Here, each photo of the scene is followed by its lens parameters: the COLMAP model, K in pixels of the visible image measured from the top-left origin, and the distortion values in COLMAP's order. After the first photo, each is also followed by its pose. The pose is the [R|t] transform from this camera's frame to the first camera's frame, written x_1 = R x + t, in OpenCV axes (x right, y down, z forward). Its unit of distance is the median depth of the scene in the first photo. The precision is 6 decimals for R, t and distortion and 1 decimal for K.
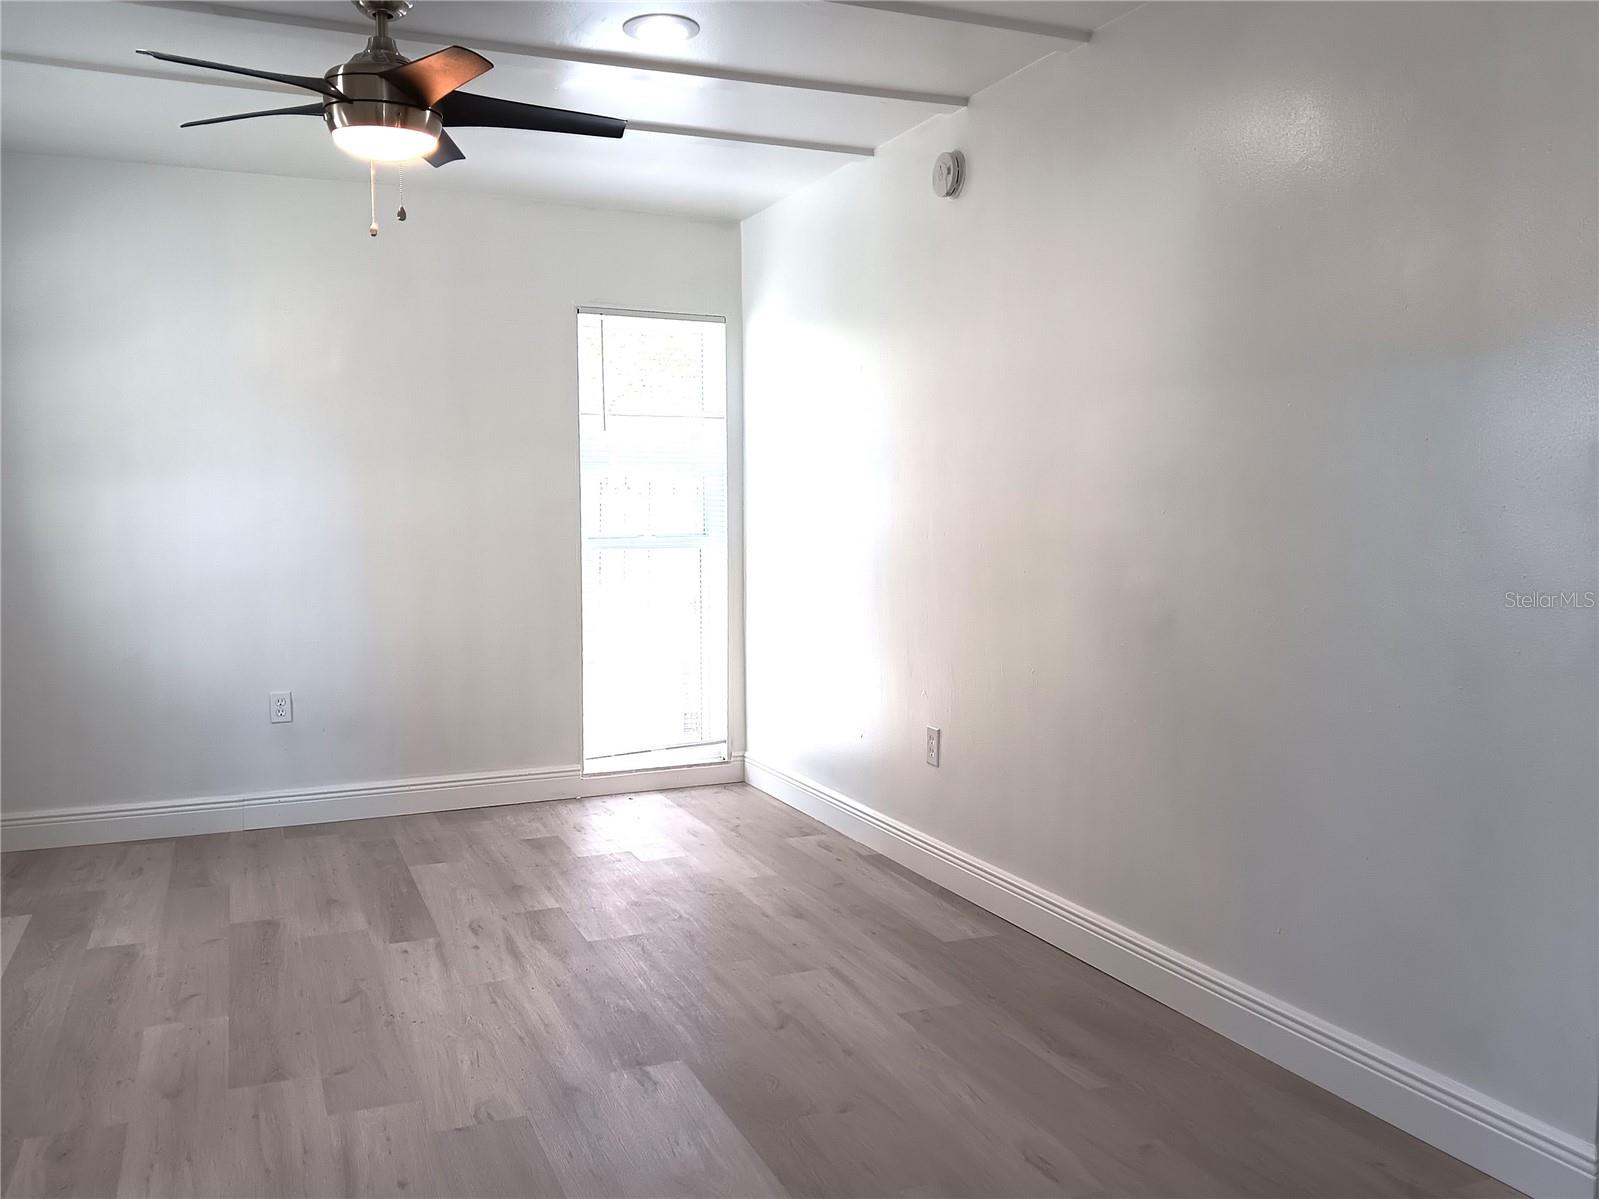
lens RADIAL K [[1351.7, 0, 799.5], [0, 1351.7, 599.5], [0, 0, 1]] dist [0.061319, -0.003582]
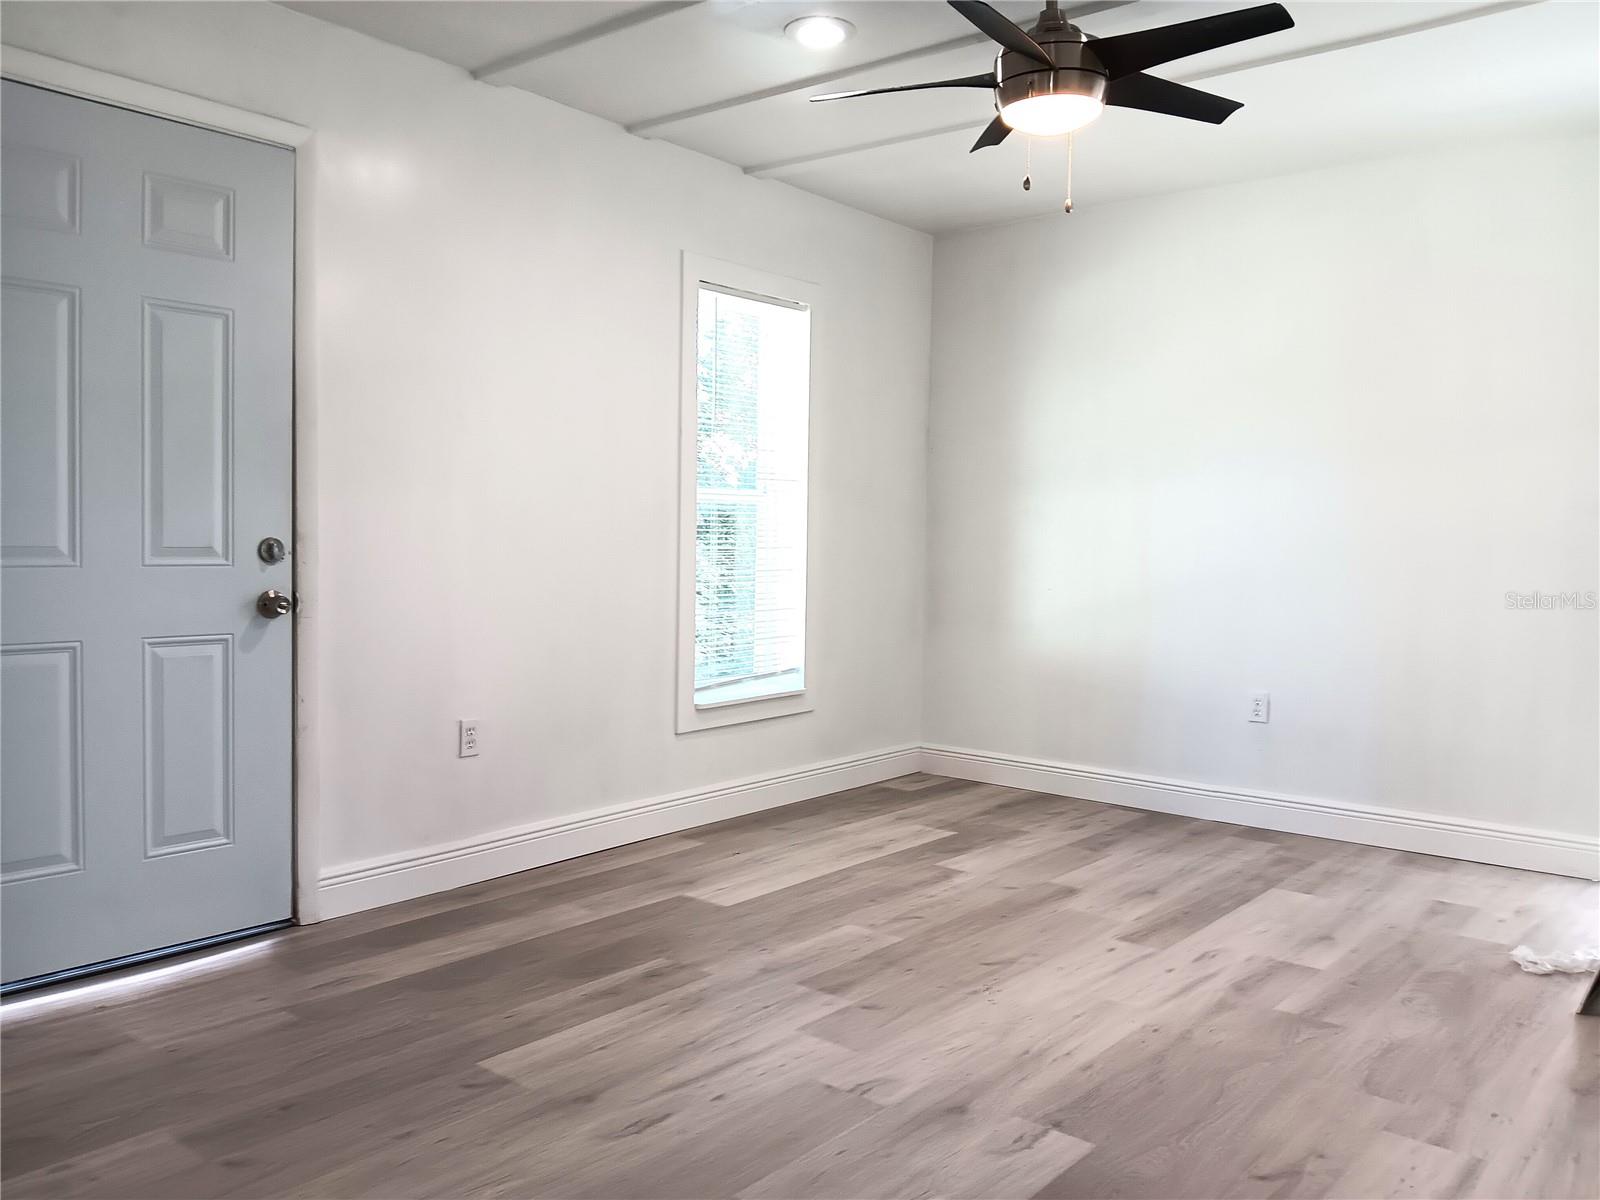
lens RADIAL K [[1247.0, 0, 800.0], [0, 1247.0, 600.0], [0, 0, 1]] dist [-0.001835, -0.001961]
pose [[0.456312, 0.057875, -0.887936, 0.408589], [-0.080457, 0.996479, 0.023603, 0.009357], [0.886175, 0.060670, 0.459362, 0.415311]]
